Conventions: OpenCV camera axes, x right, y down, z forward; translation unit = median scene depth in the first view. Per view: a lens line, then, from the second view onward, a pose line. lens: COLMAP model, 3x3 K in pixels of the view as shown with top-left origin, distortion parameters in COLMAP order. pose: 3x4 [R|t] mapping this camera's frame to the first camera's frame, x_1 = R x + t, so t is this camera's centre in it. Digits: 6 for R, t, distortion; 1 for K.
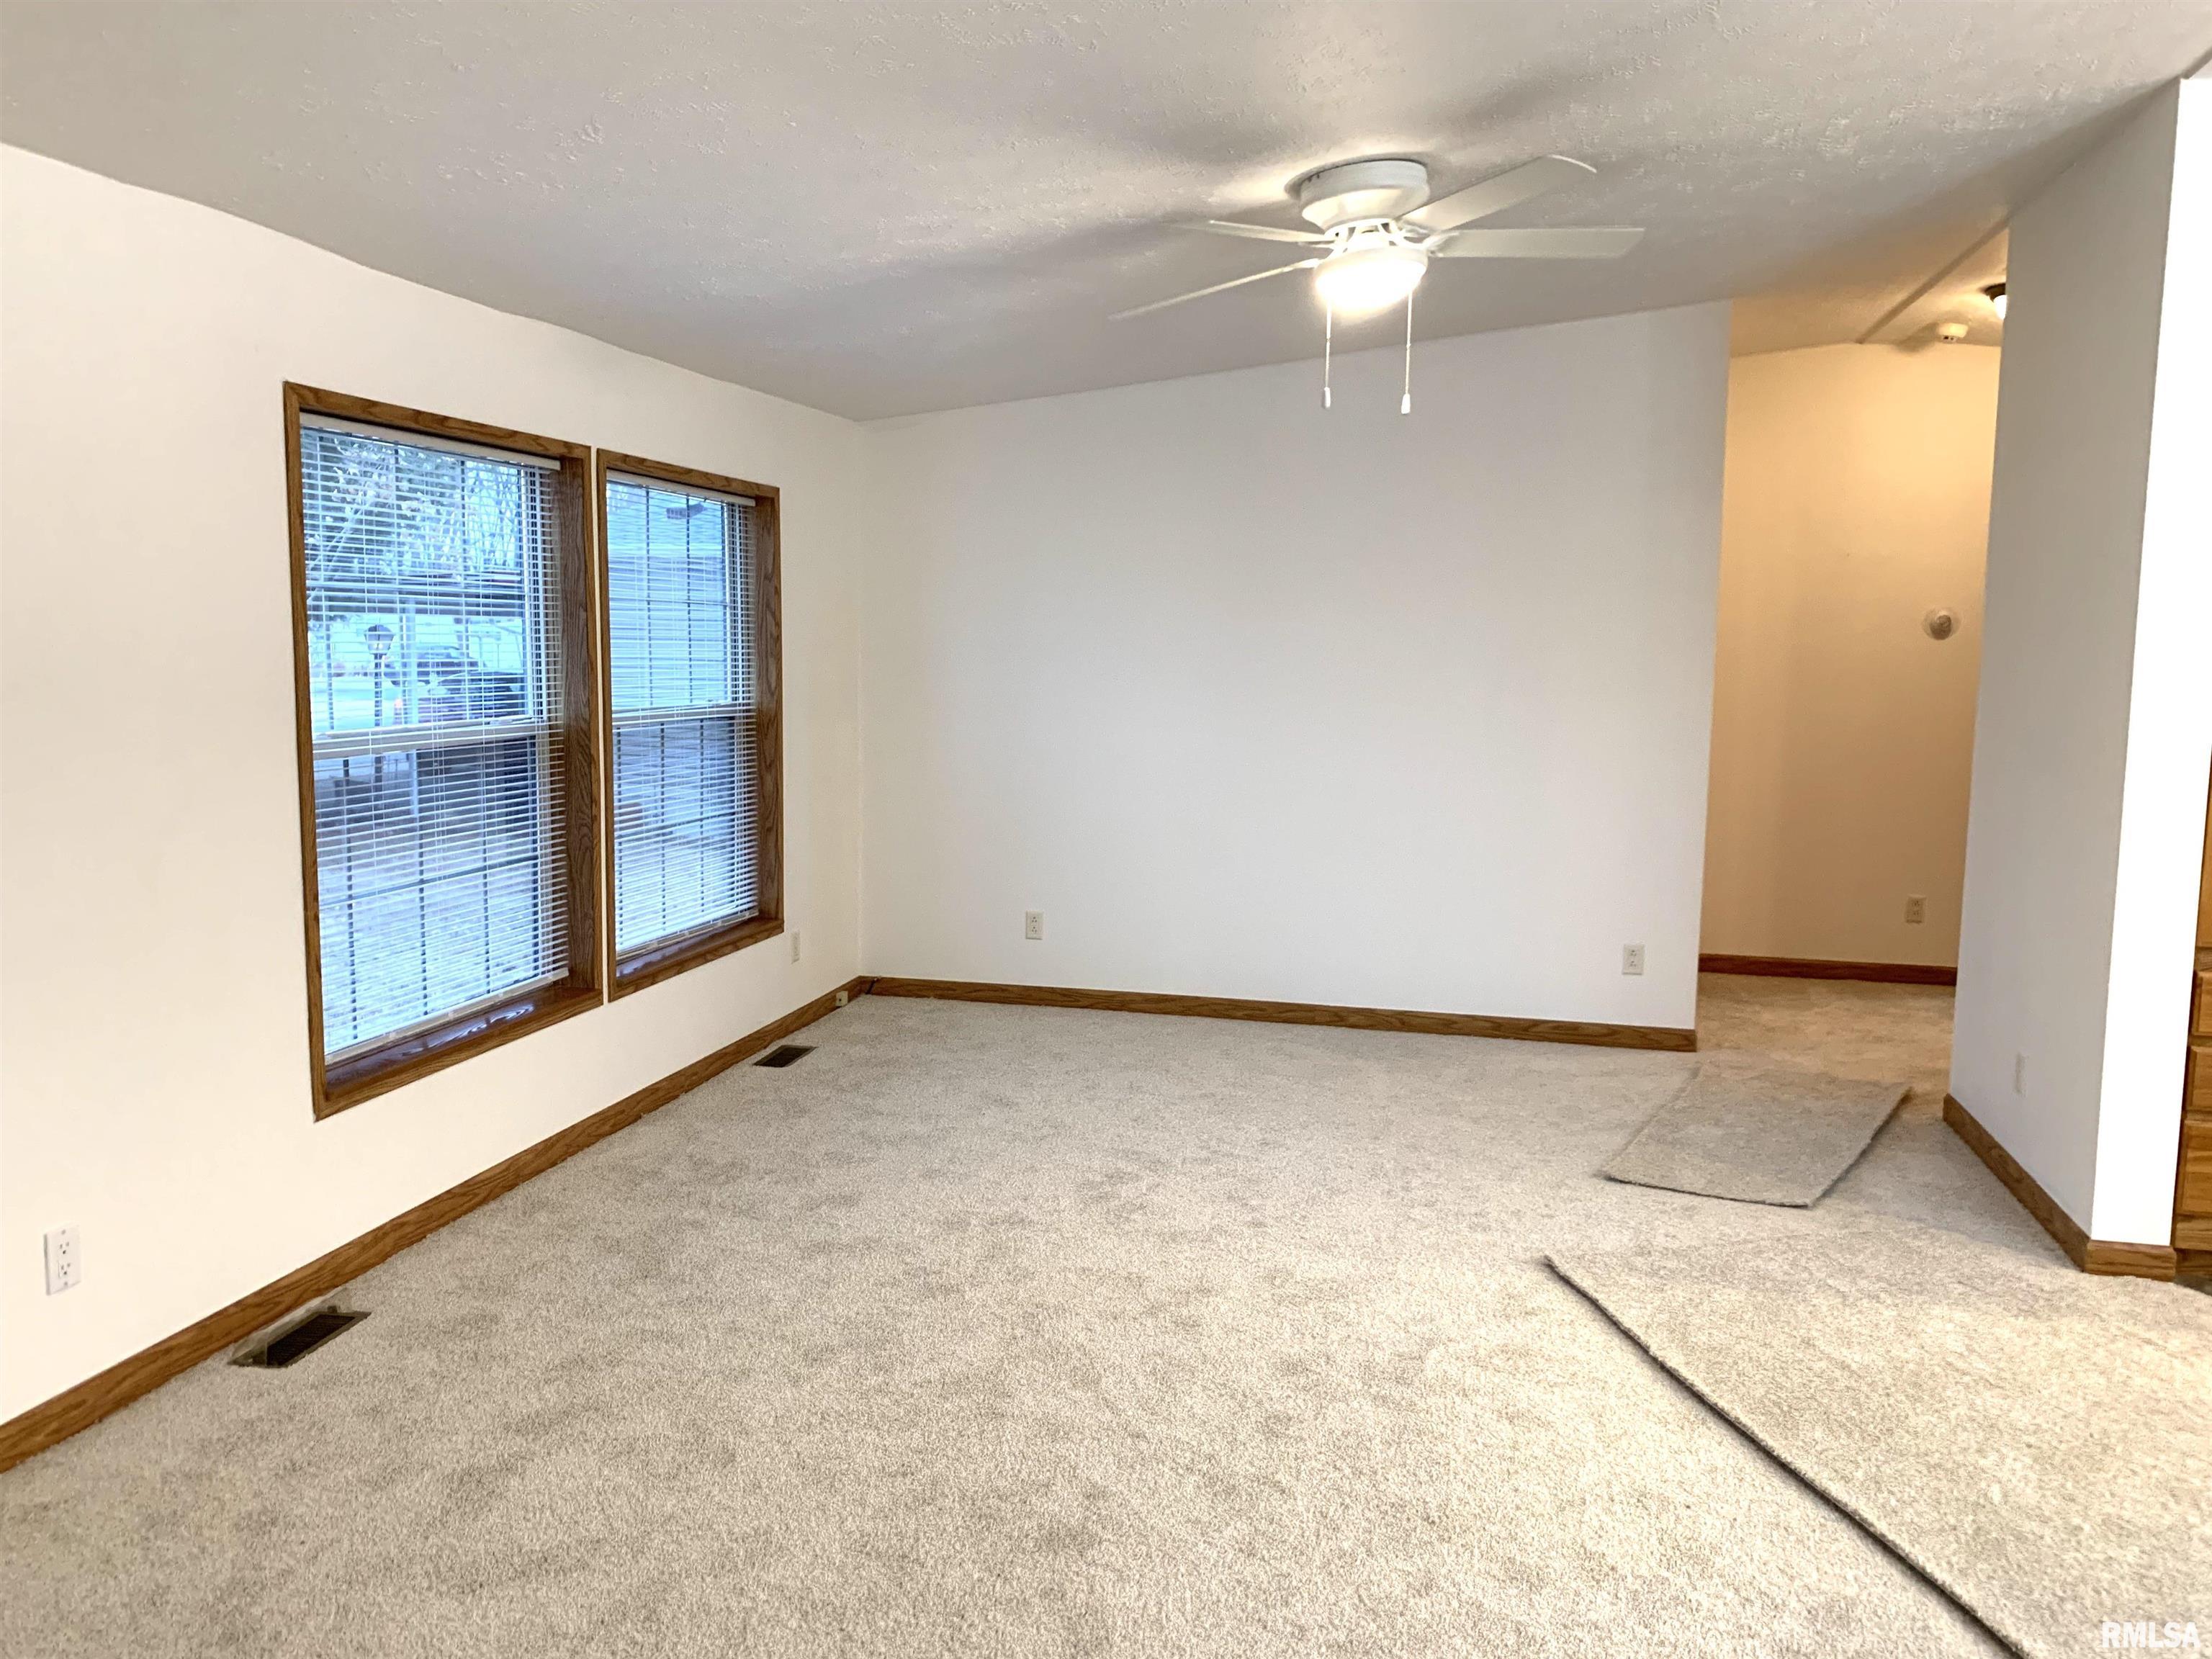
lens RADIAL K [[1689.4, 0, 1098.3], [0, 1689.4, 827.7], [0, 0, 1]] dist [0.037964, -0.055990]
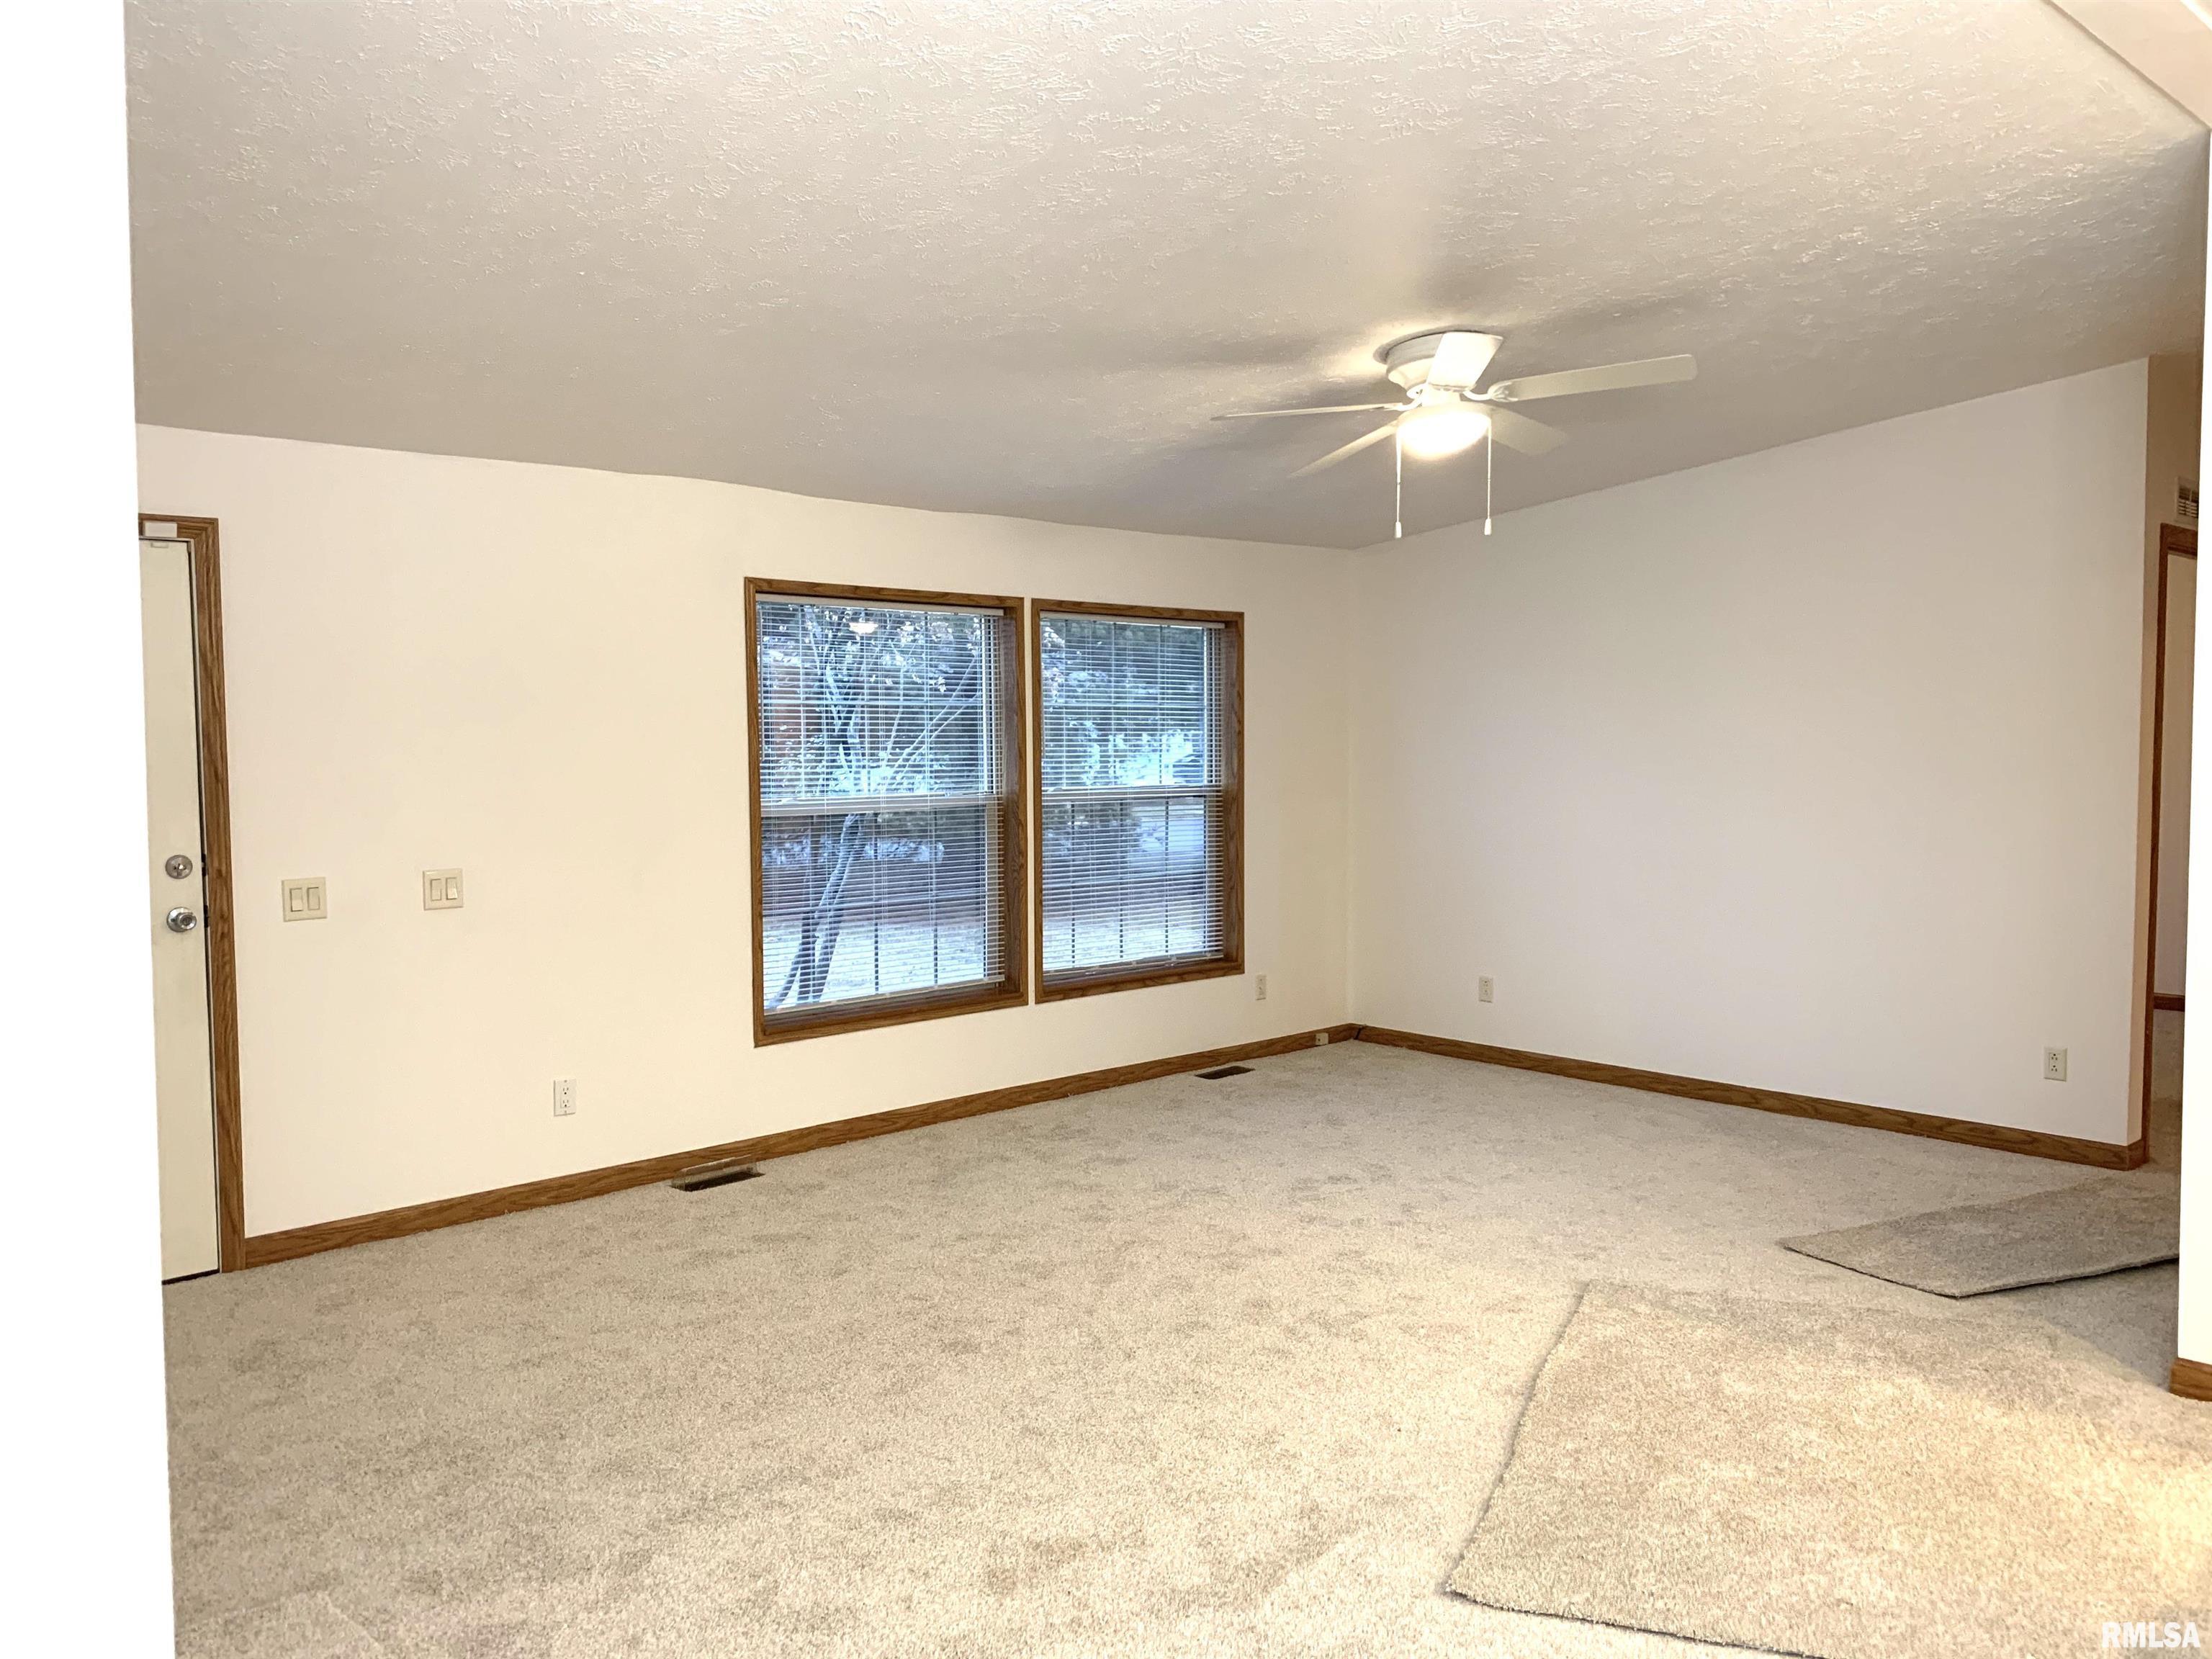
lens RADIAL K [[1689.4, 0, 1112.1], [0, 1689.4, 840.9], [0, 0, 1]] dist [0.037964, -0.055990]
pose [[0.837288, 0.022045, -0.546318, 0.611283], [-0.050332, 0.998052, -0.036866, 0.024107], [0.544441, 0.058365, 0.836766, -0.115540]]
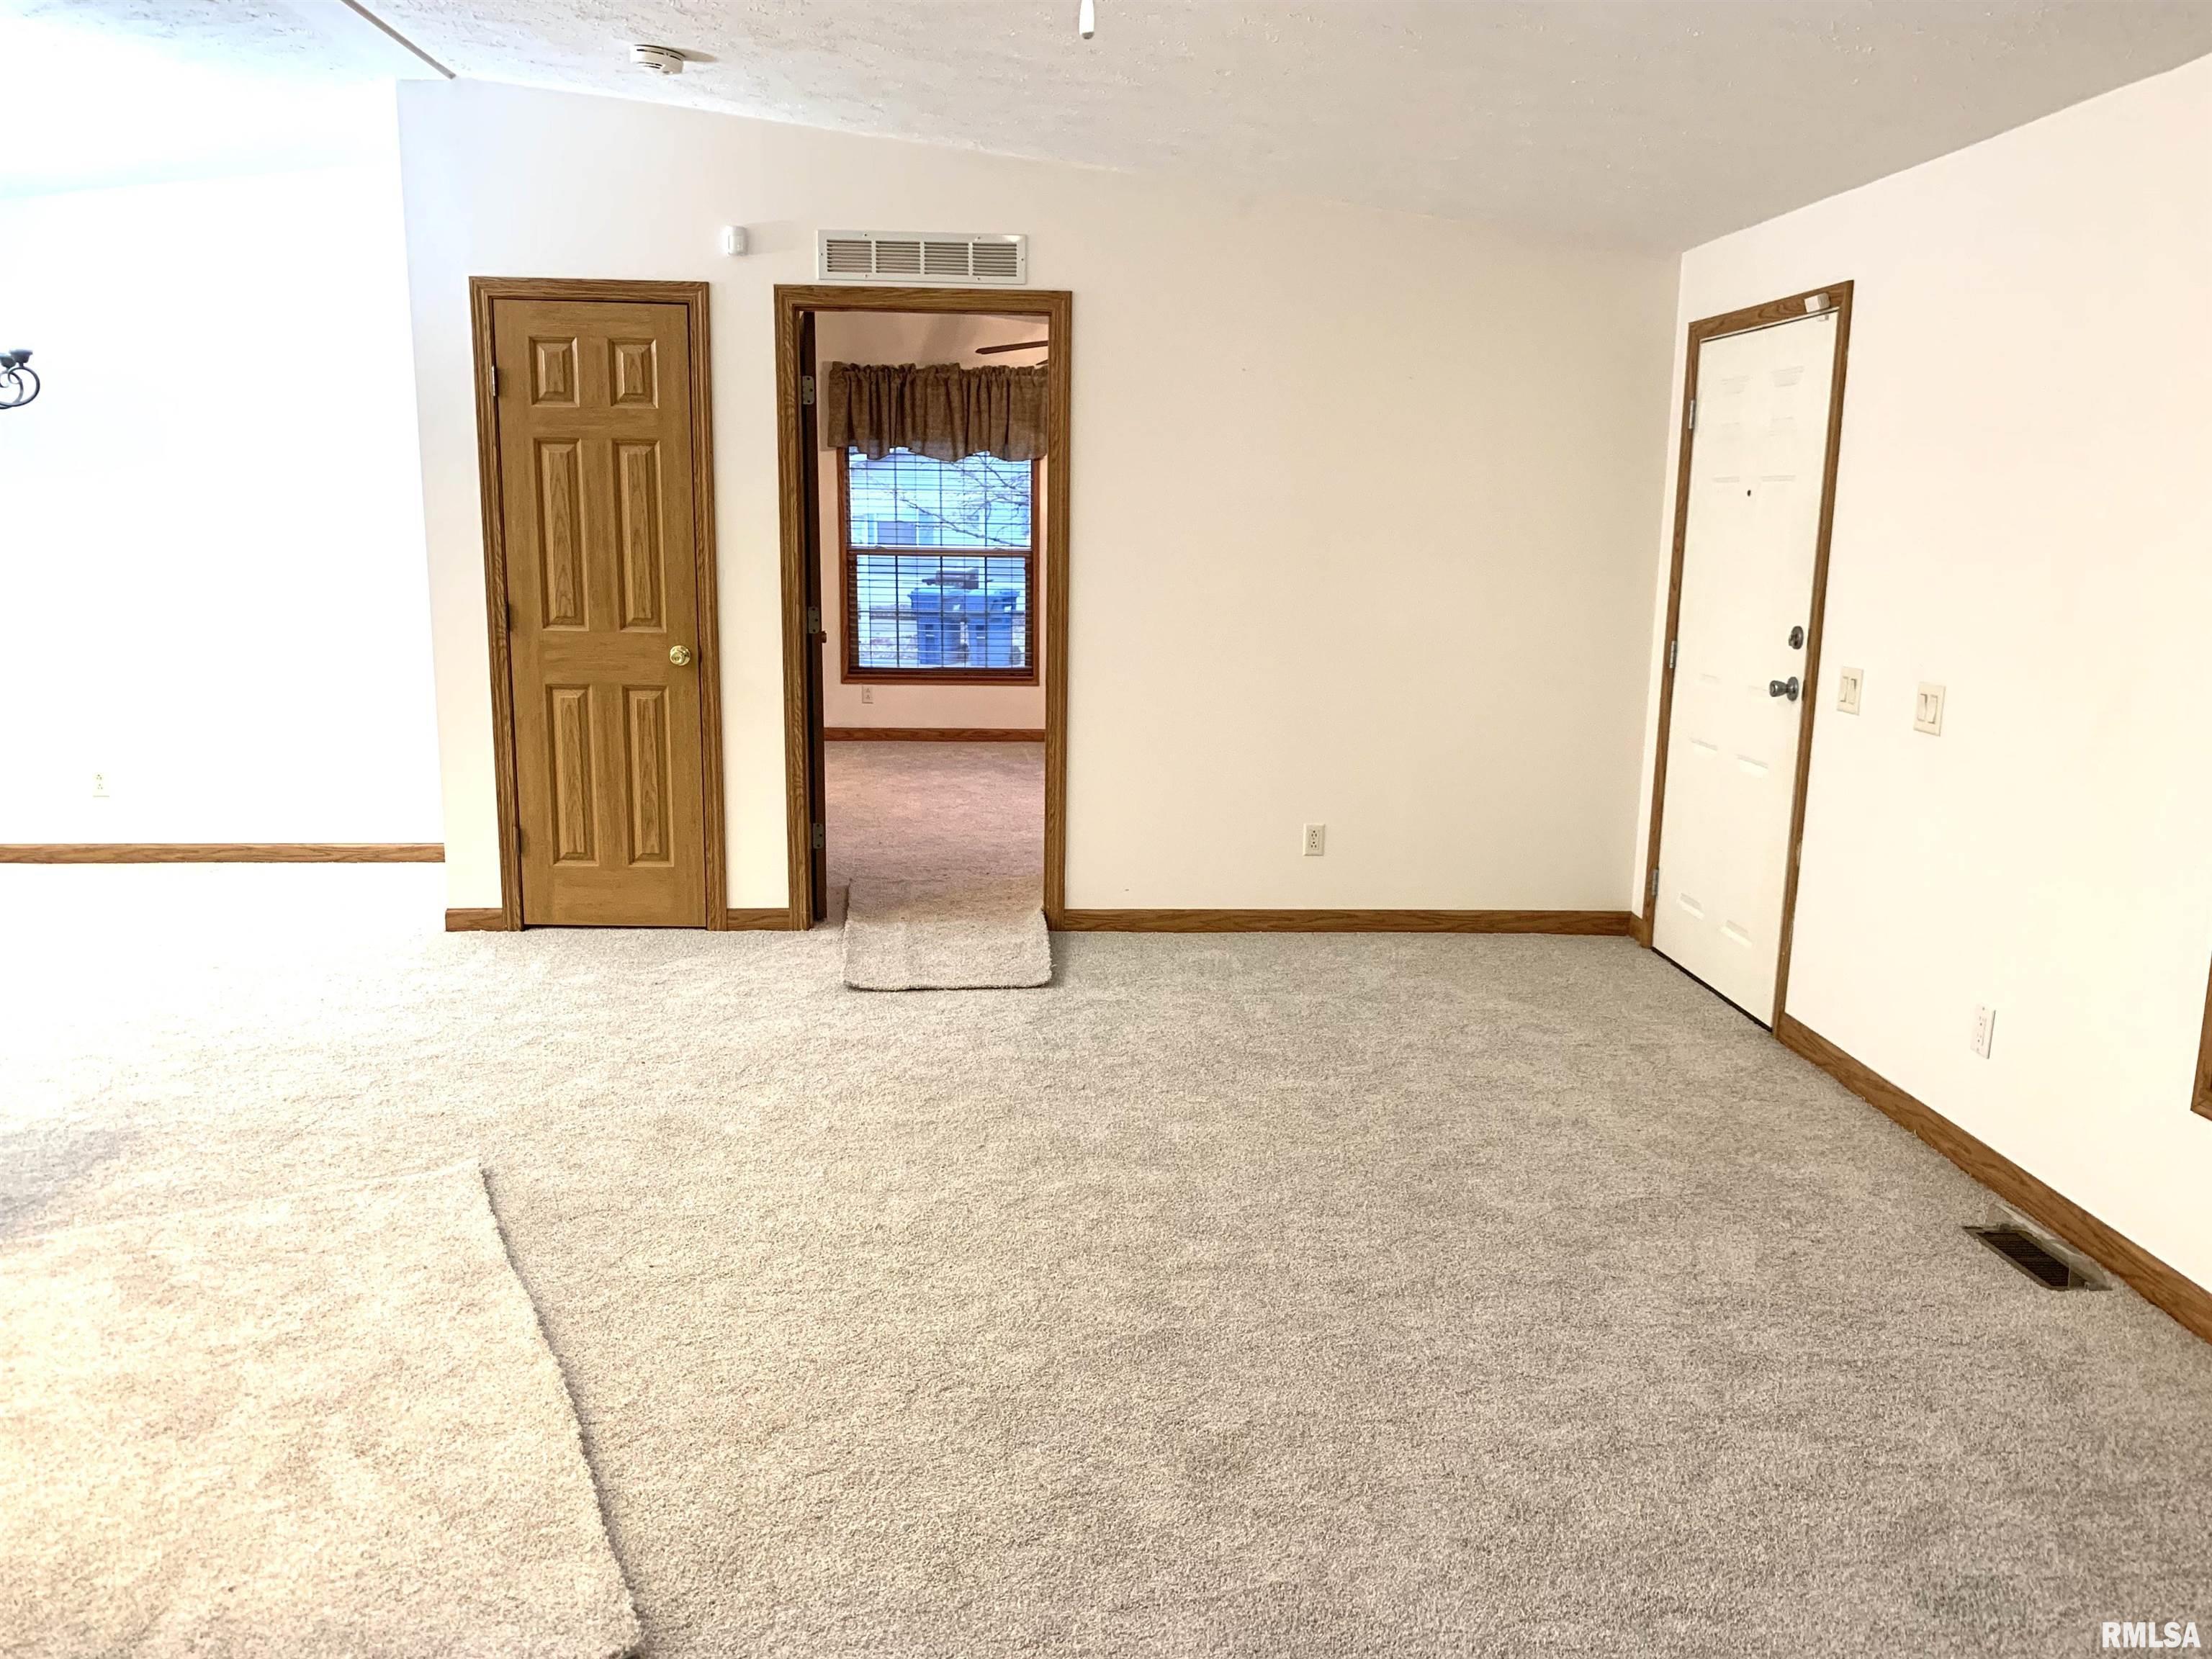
lens RADIAL K [[1689.4, 0, 1104.8], [0, 1689.4, 818.4], [0, 0, 1]] dist [0.037964, -0.055990]
pose [[-0.962035, 0.035353, -0.270626, 0.252906], [-0.047548, 0.954701, 0.293744, -0.171881], [0.268752, 0.295460, -0.916775, 1.482828]]
